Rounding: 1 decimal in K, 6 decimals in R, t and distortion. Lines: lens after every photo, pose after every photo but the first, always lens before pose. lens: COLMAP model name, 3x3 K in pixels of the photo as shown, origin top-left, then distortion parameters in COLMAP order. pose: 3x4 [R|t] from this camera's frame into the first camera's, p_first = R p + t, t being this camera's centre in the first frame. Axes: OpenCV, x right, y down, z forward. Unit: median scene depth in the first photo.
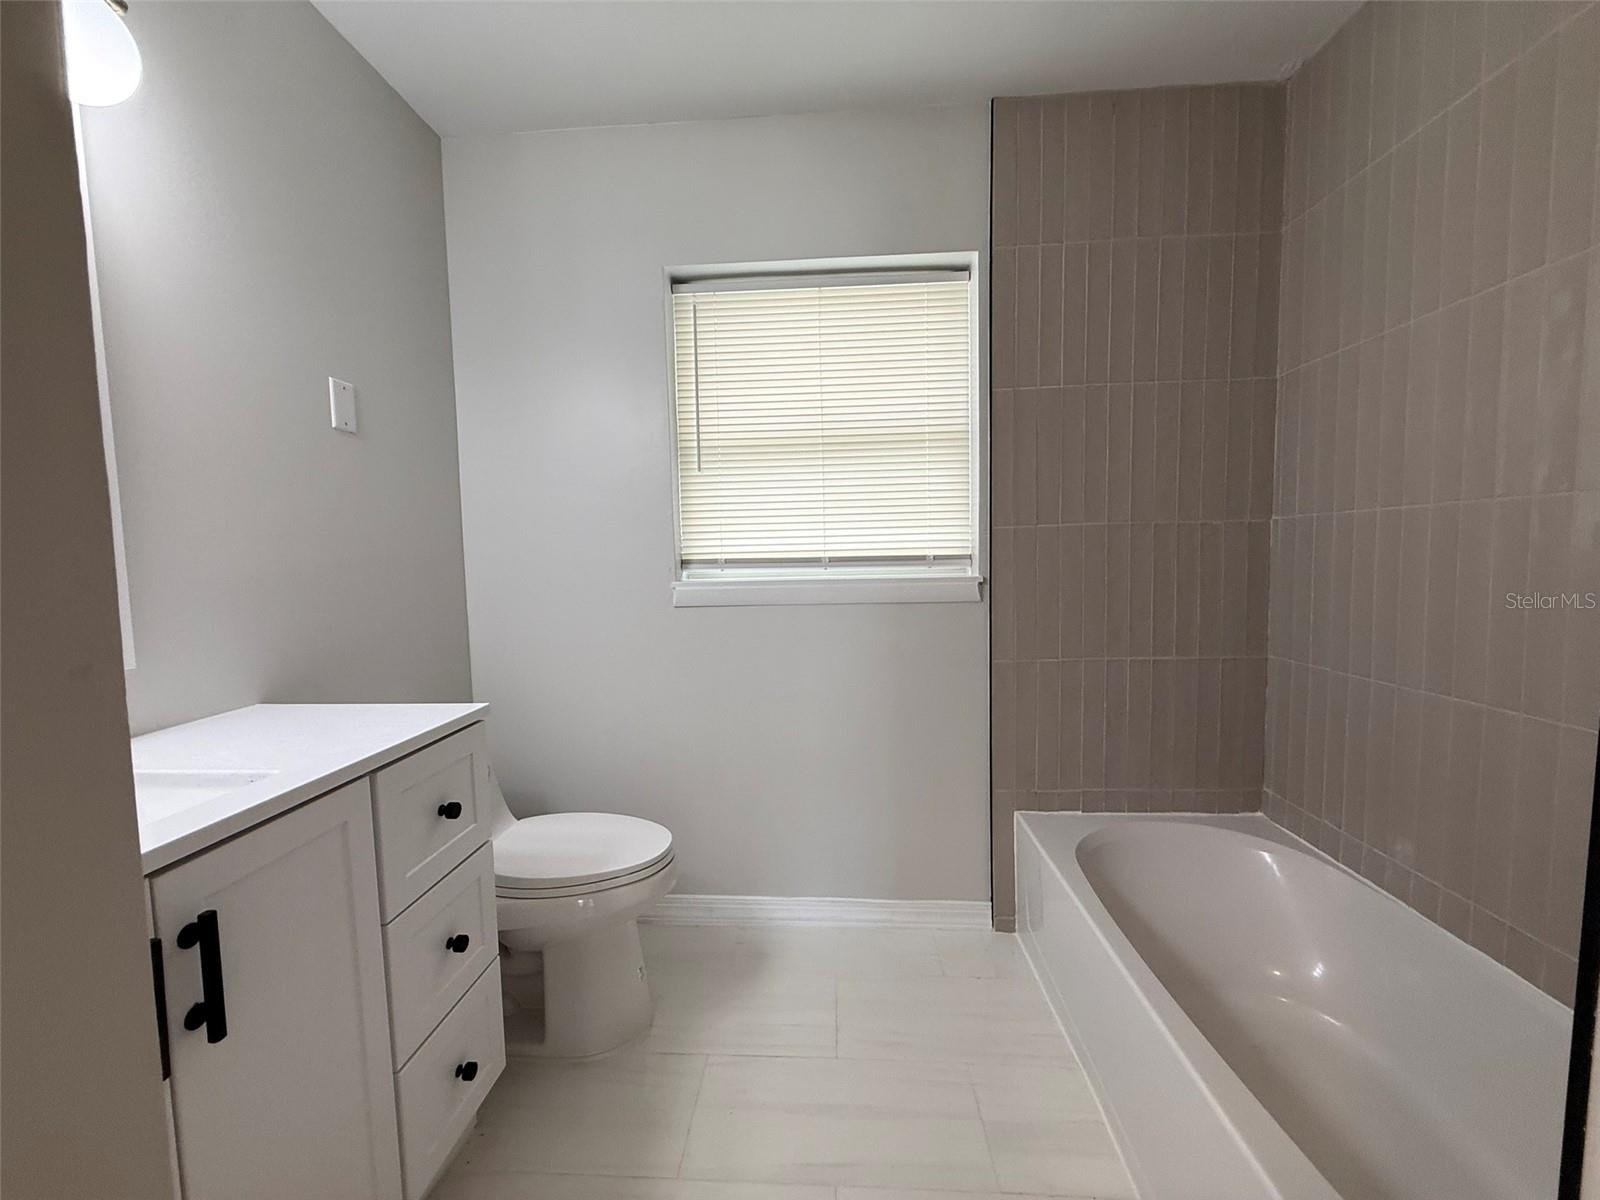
lens RADIAL K [[637.9, 0, 801.4], [0, 637.9, 598.9], [0, 0, 1]] dist [-0.000411, 0.000696]
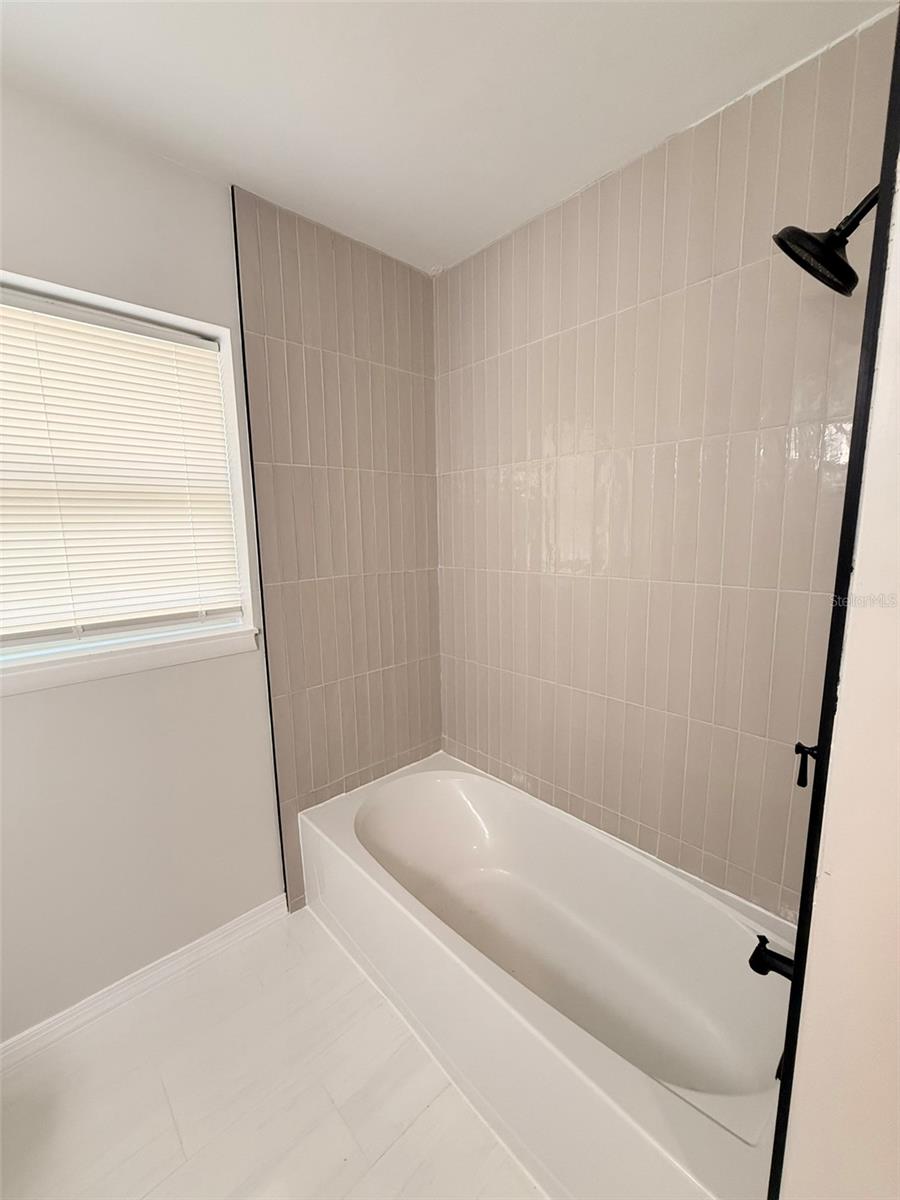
lens RADIAL K [[478.5, 0, 448.6], [0, 478.5, 599.2], [0, 0, 1]] dist [-0.000411, 0.000696]
pose [[0.690453, -0.097295, 0.716804, -0.086793], [0.053975, 0.995081, 0.083075, -0.140531], [-0.721361, -0.018669, 0.692308, 0.170474]]
